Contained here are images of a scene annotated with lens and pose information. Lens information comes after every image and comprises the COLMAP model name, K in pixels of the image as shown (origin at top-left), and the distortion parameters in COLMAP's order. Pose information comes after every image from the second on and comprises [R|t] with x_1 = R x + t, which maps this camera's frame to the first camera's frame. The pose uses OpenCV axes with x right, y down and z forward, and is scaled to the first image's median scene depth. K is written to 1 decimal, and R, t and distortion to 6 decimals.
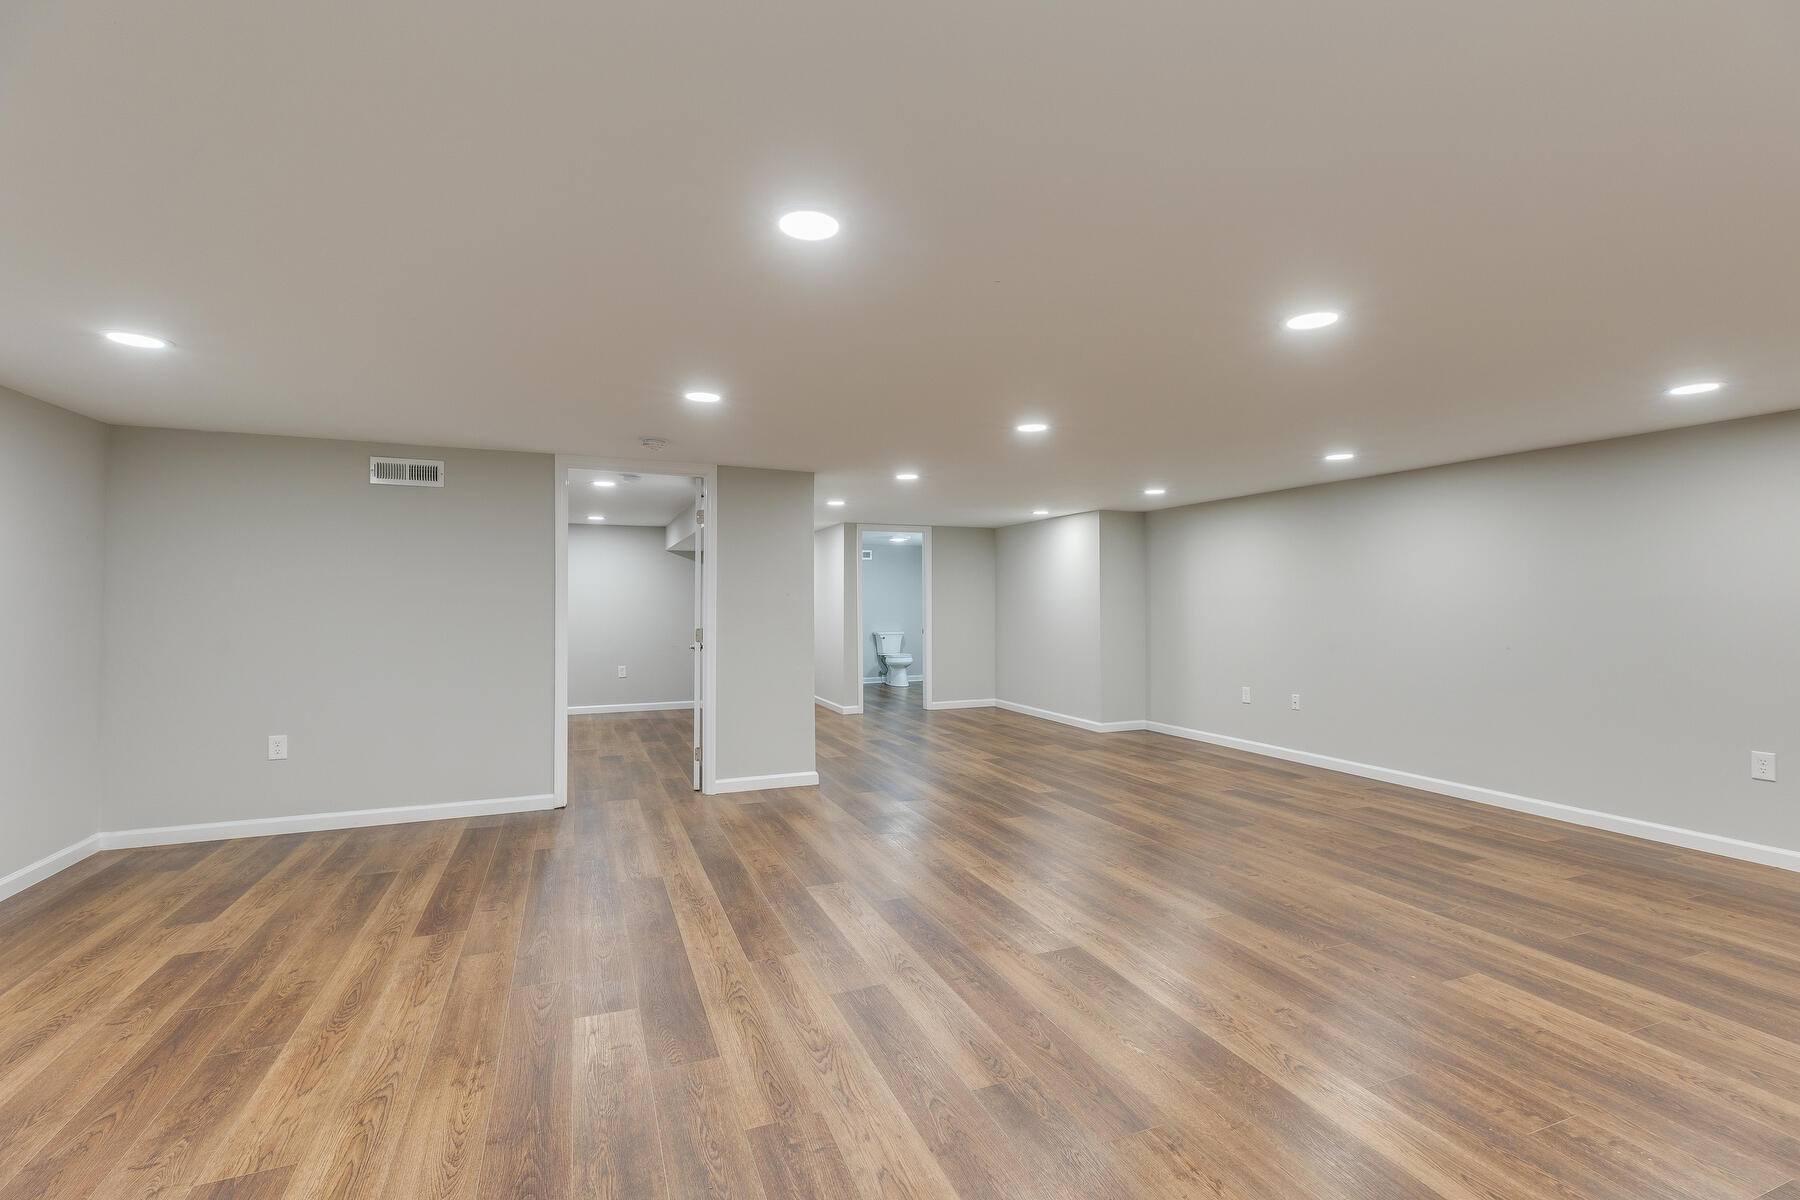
lens RADIAL K [[811.7, 0, 901.7], [0, 811.7, 597.8], [0, 0, 1]] dist [0.000323, 0.000008]
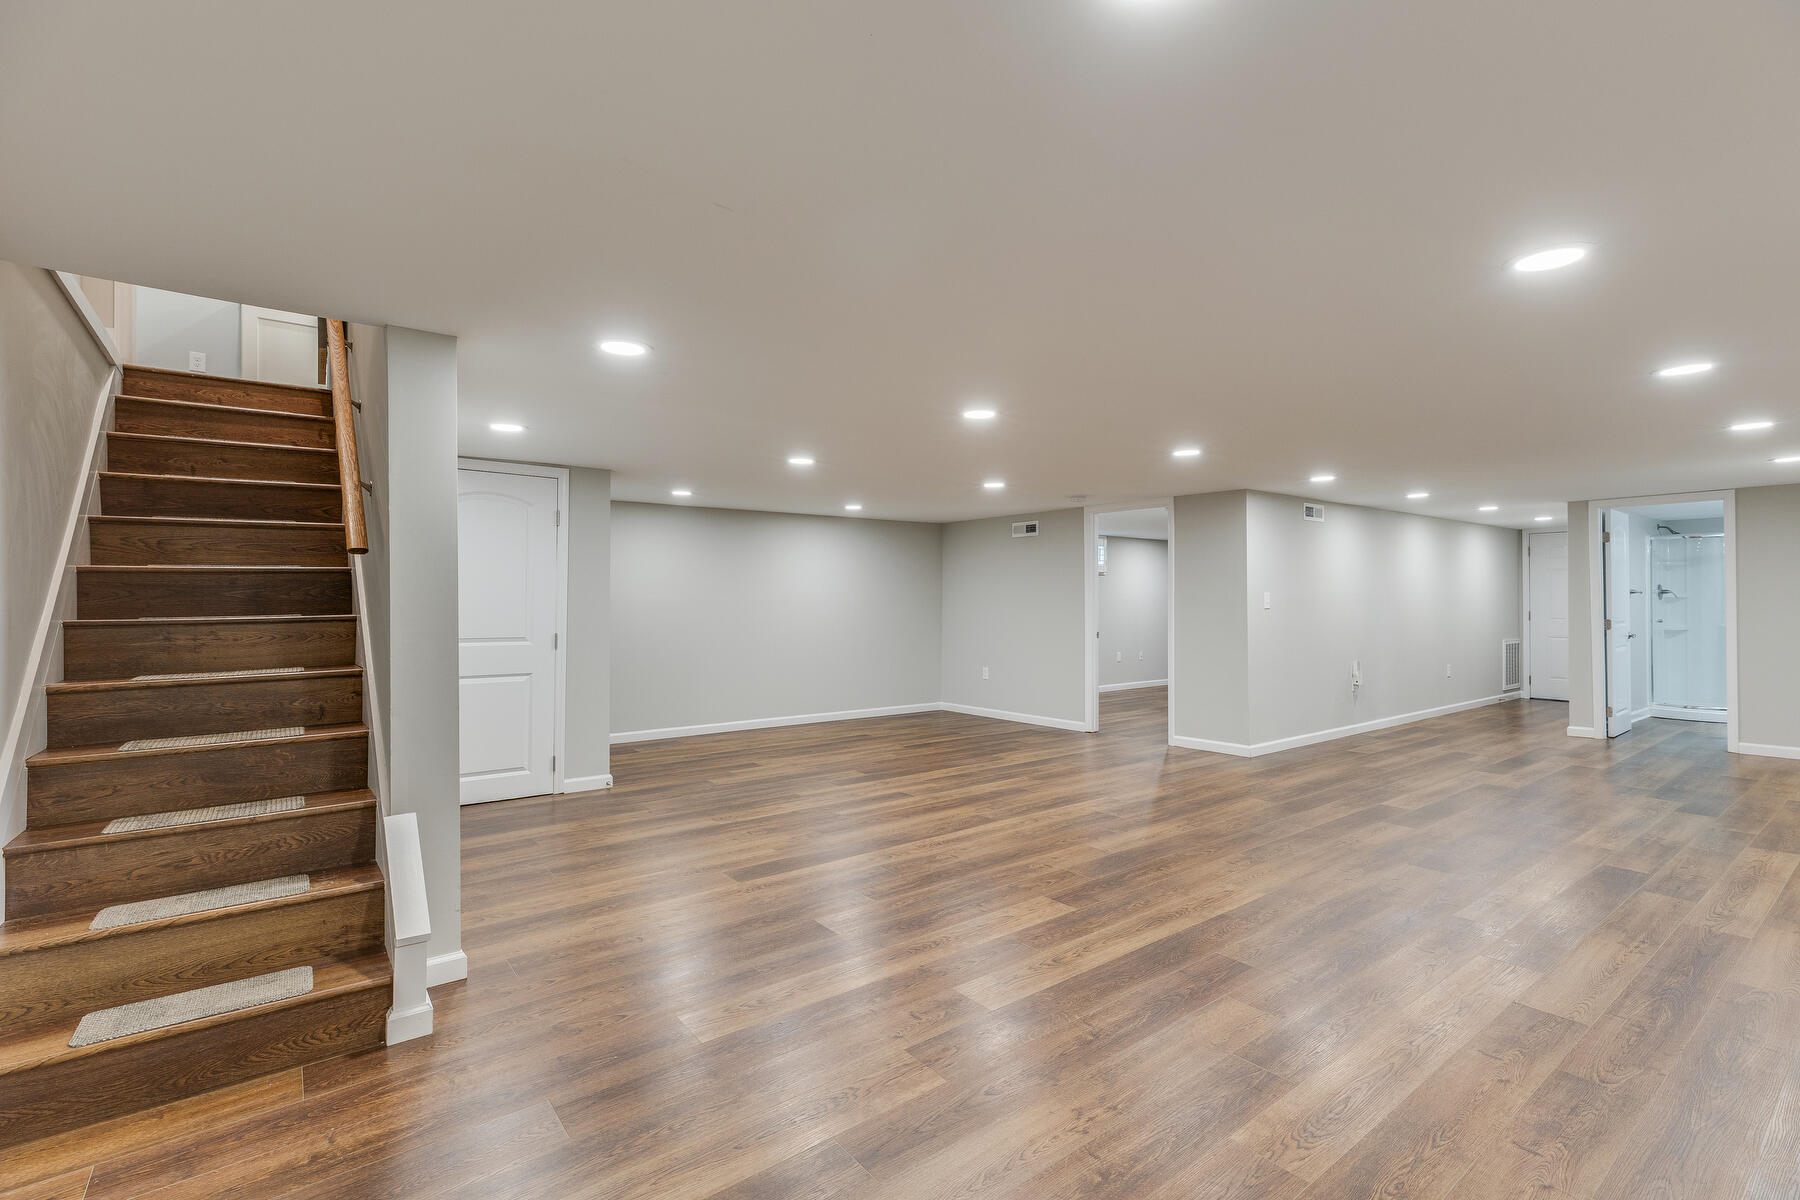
lens RADIAL K [[811.7, 0, 901.7], [0, 811.7, 597.8], [0, 0, 1]] dist [0.000323, 0.000008]
pose [[0.268986, -0.005765, -0.963127, 1.609903], [0.008446, 0.999958, -0.003627, 0.003186], [0.963107, -0.007159, 0.269024, 0.384340]]
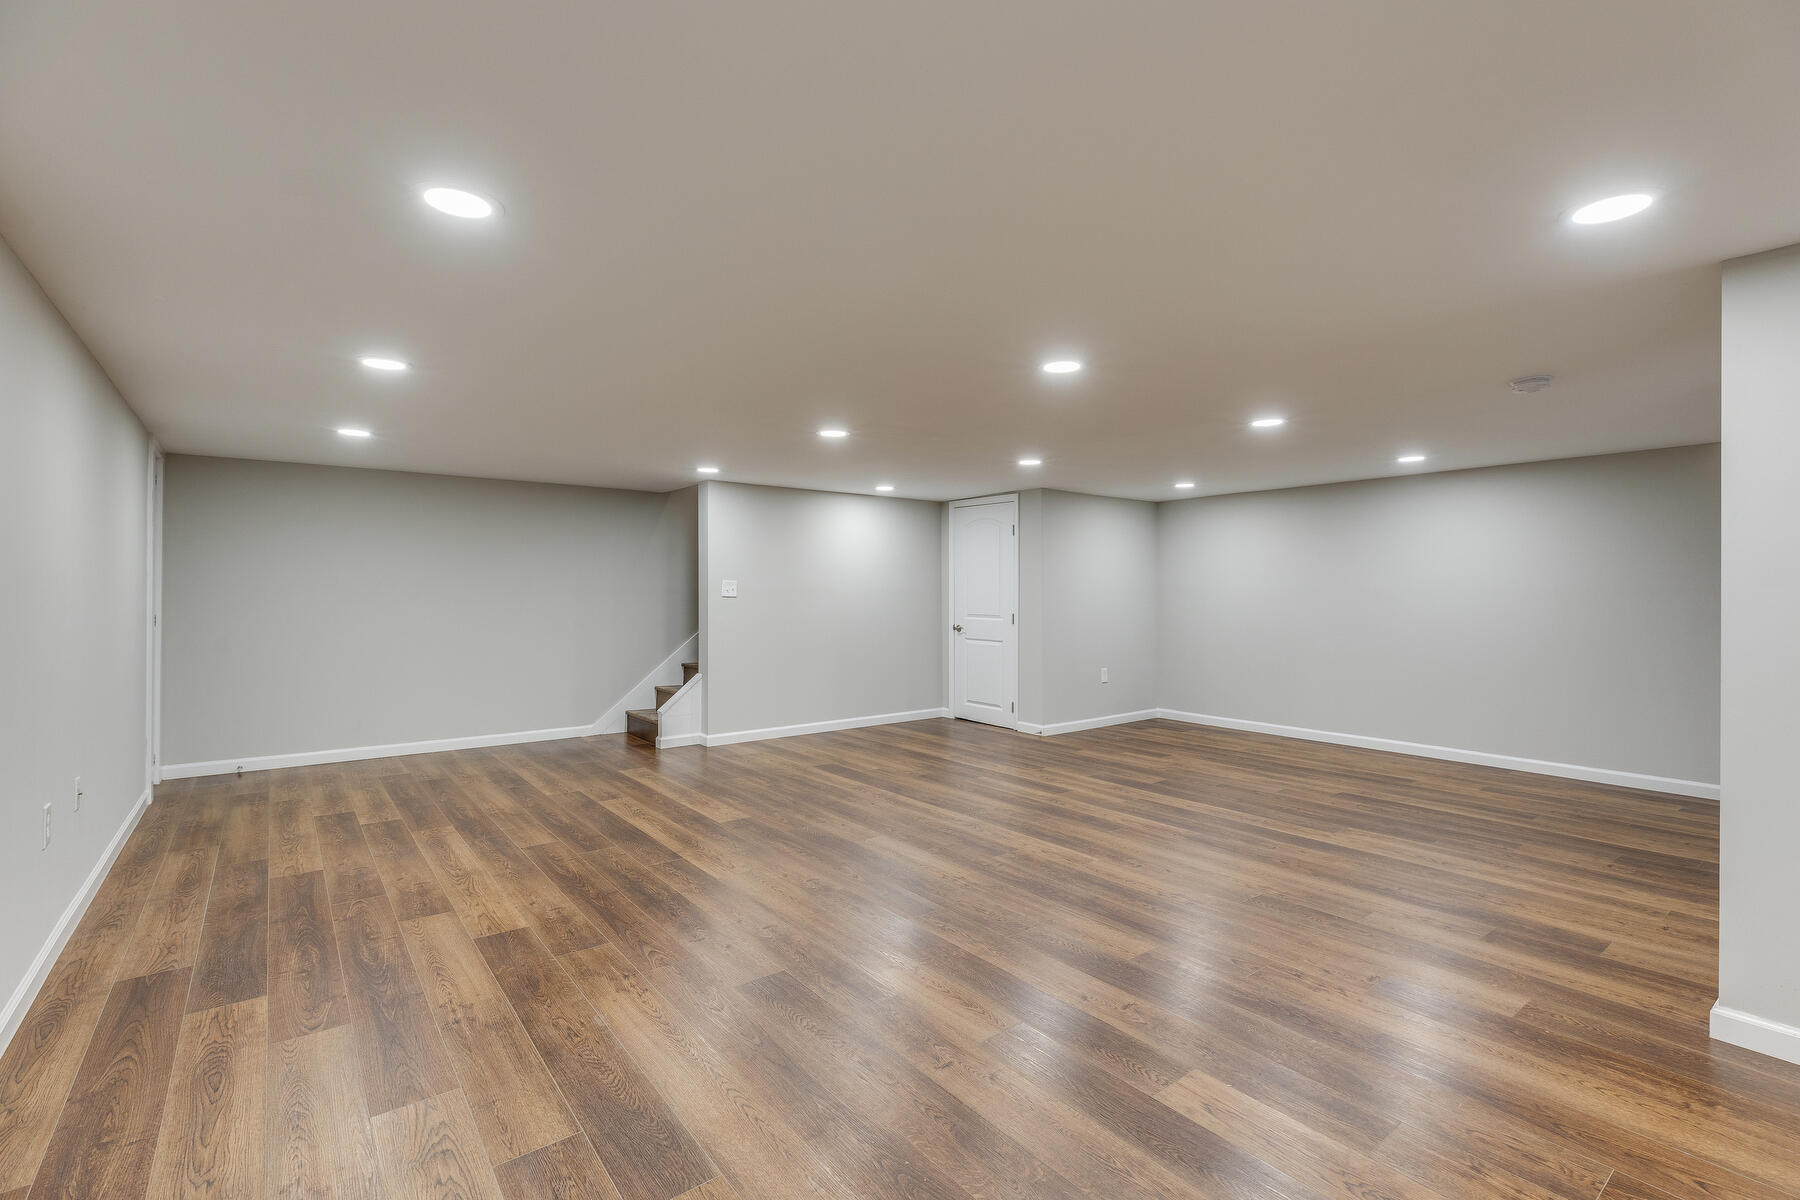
lens RADIAL K [[811.7, 0, 901.7], [0, 811.7, 597.8], [0, 0, 1]] dist [0.000323, 0.000008]
pose [[-0.961303, -0.001322, -0.275489, 0.720848], [-0.000857, 0.999998, -0.001807, 0.023845], [0.275491, -0.001501, -0.961303, 2.339564]]
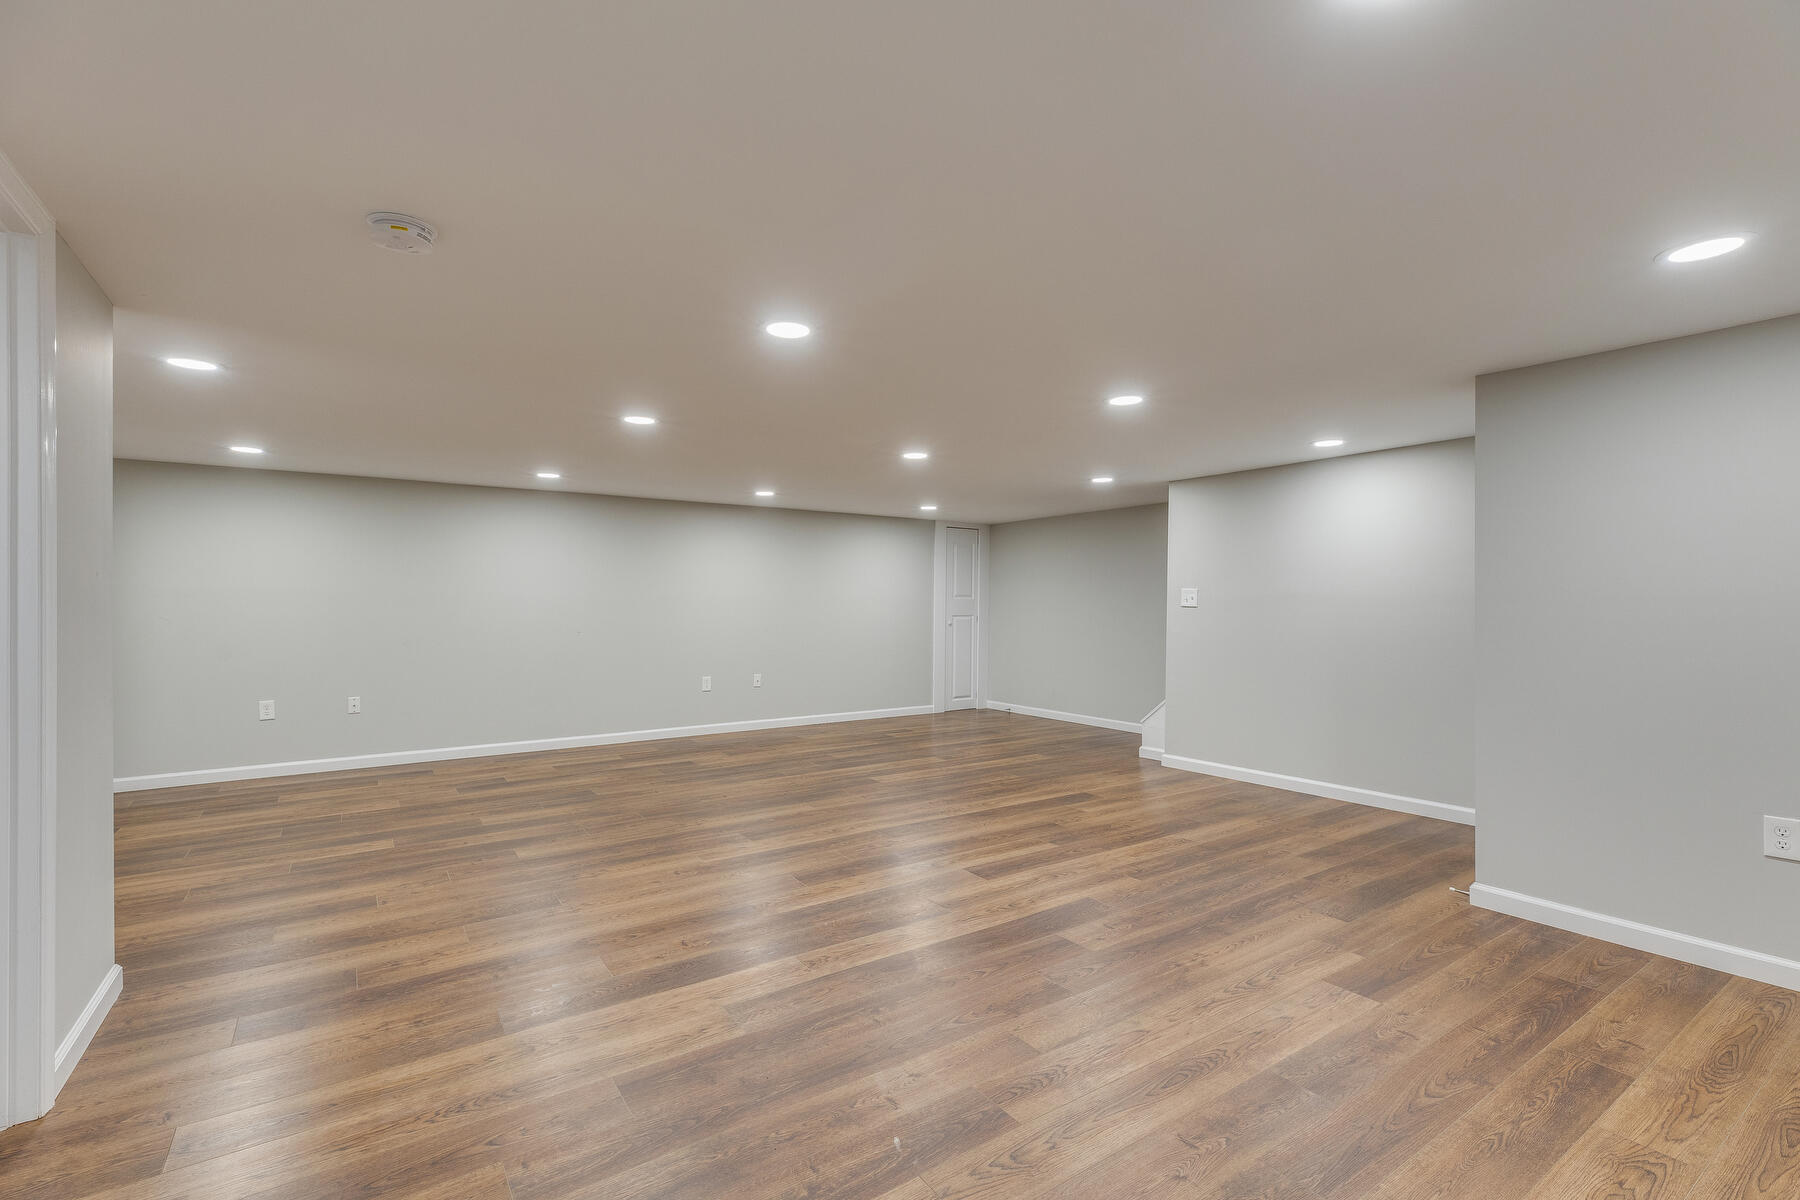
lens RADIAL K [[811.7, 0, 901.7], [0, 811.7, 597.8], [0, 0, 1]] dist [0.000323, 0.000008]
pose [[-0.212545, 0.005735, 0.977134, -1.195605], [-0.005470, 0.999960, -0.007059, 0.013994], [-0.977136, -0.006846, -0.212505, 1.218767]]
